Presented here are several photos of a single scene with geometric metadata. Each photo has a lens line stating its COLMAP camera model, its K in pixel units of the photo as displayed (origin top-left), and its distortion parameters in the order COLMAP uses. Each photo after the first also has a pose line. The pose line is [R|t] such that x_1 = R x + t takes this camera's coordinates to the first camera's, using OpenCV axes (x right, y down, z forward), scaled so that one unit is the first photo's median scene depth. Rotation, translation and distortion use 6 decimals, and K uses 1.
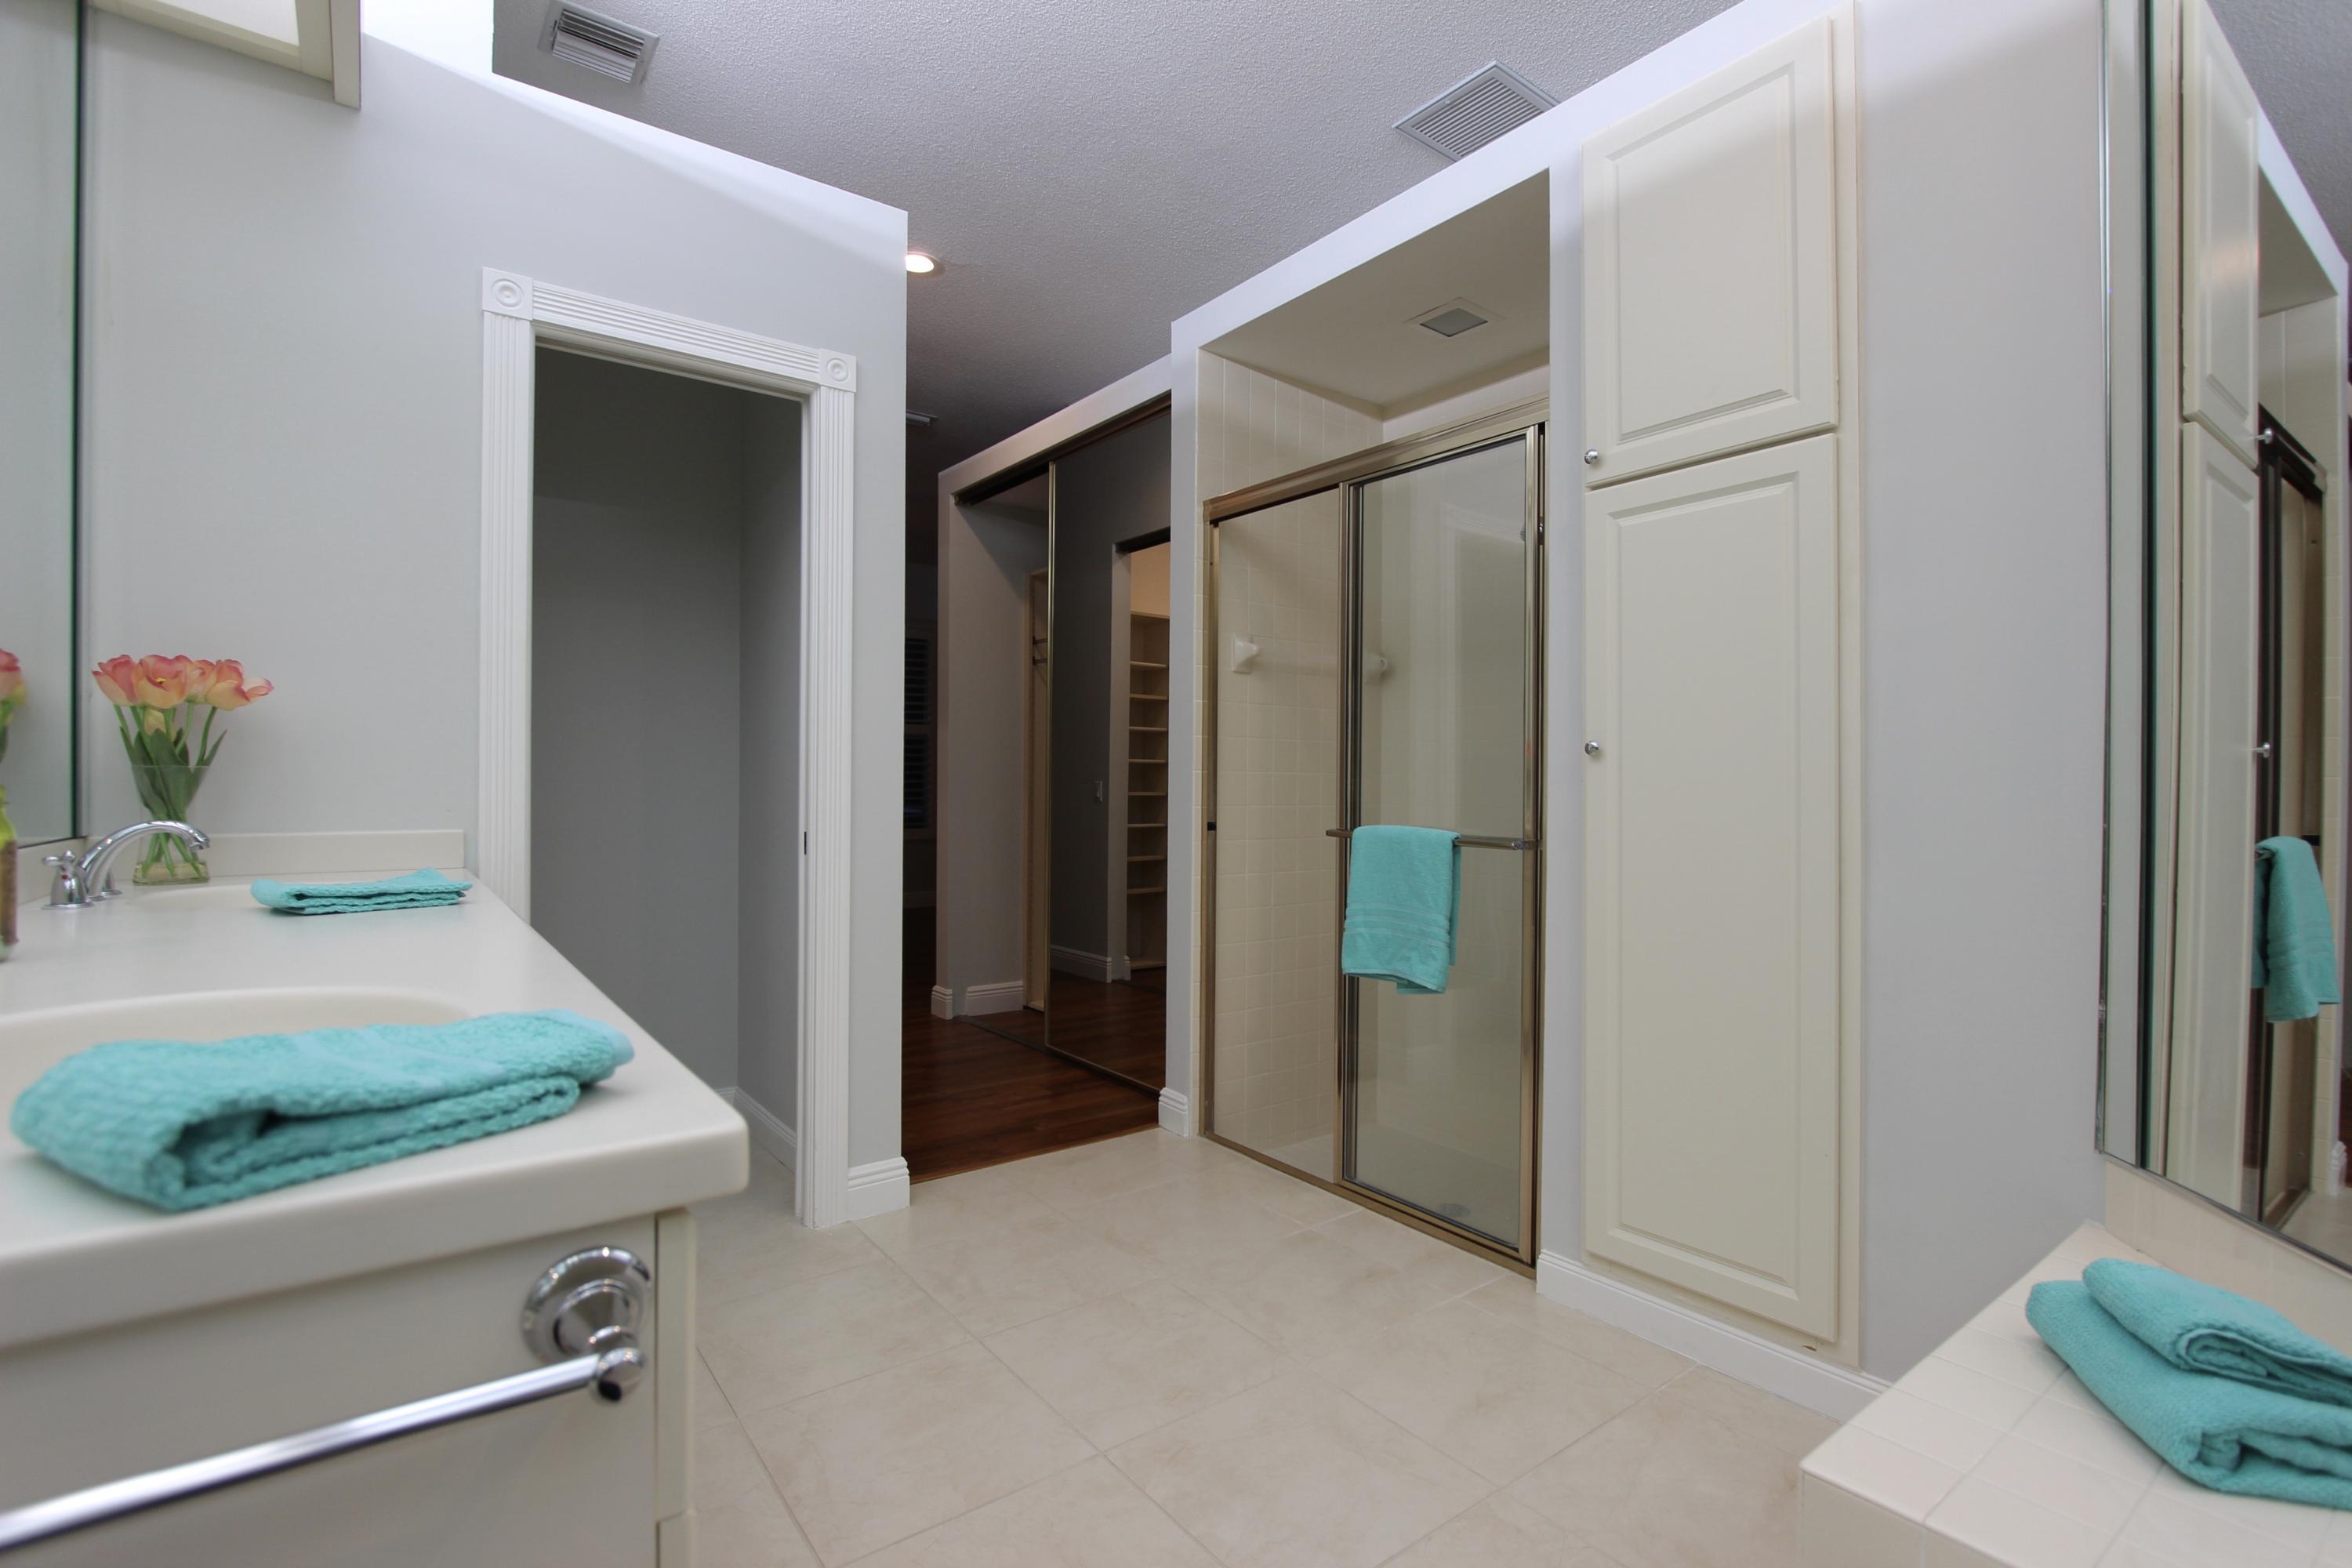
lens RADIAL K [[1088.1, 0, 1176.0], [0, 1088.1, 784.0], [0, 0, 1]] dist [-0.003098, -0.000267]
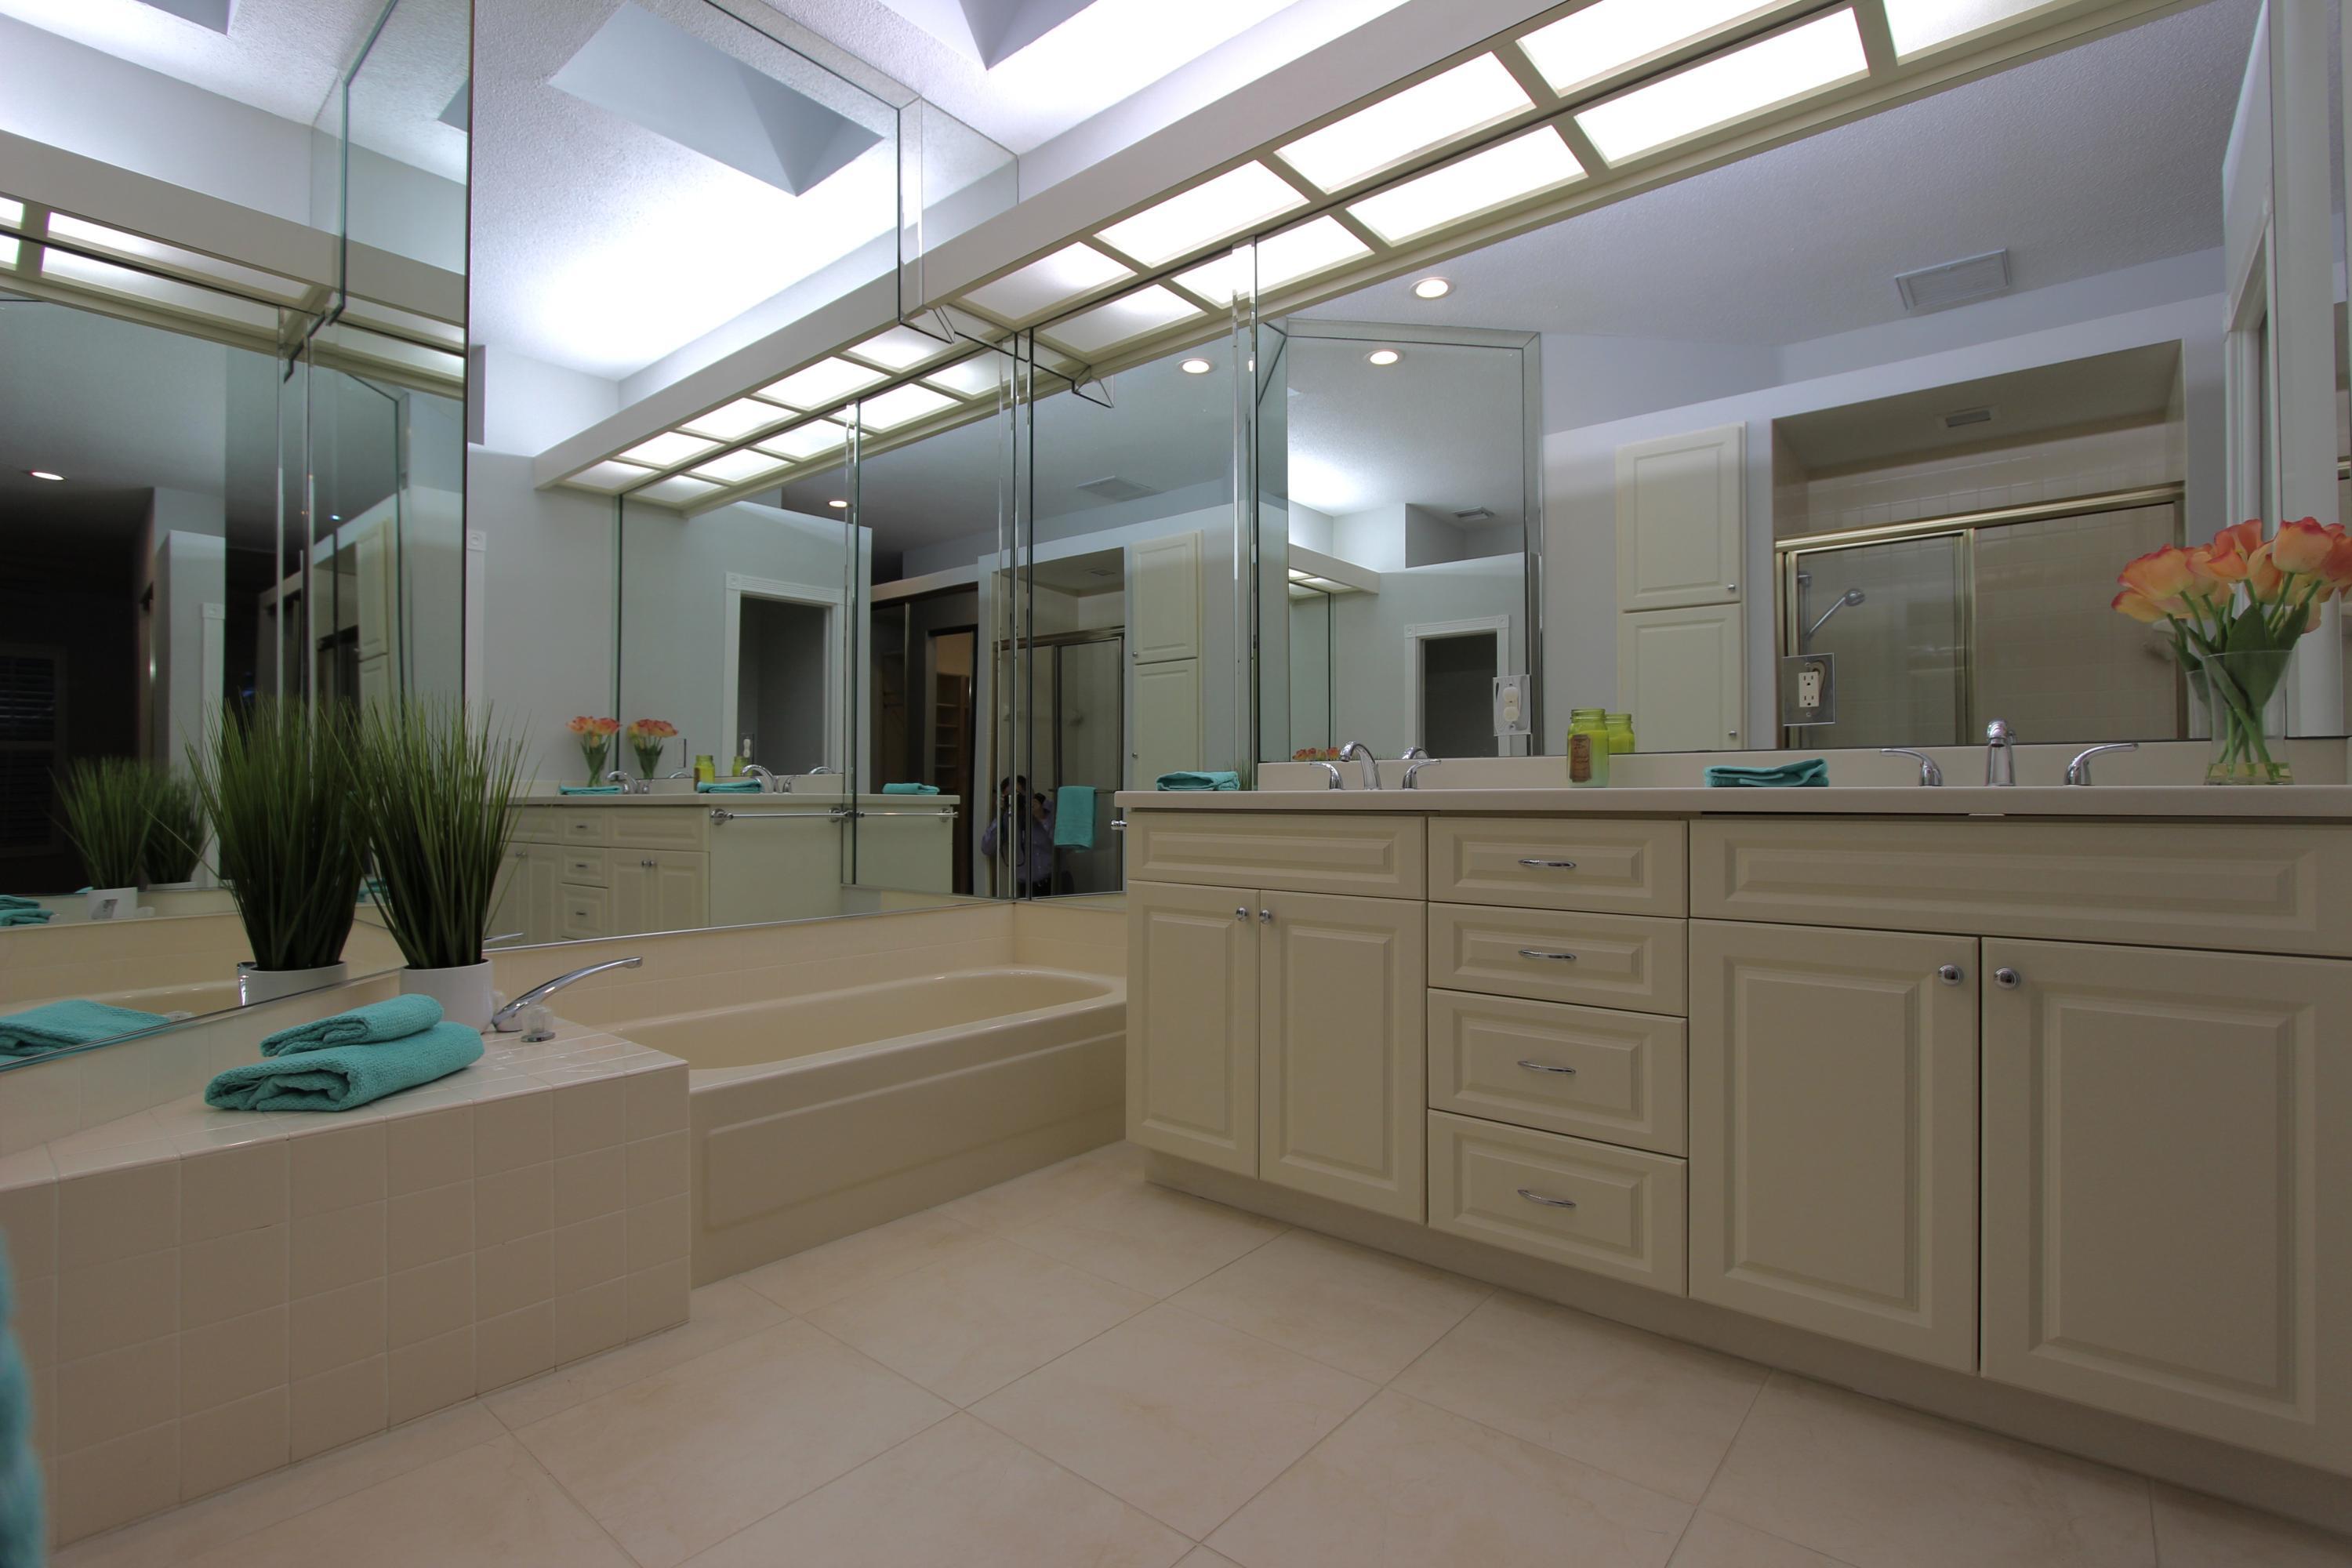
lens RADIAL K [[1088.1, 0, 1176.0], [0, 1088.1, 784.0], [0, 0, 1]] dist [-0.003098, -0.000267]
pose [[0.973537, -0.003602, 0.228502, -0.141011], [0.006257, 0.999921, -0.010894, 0.062310], [-0.228445, 0.012036, 0.973482, -1.455448]]
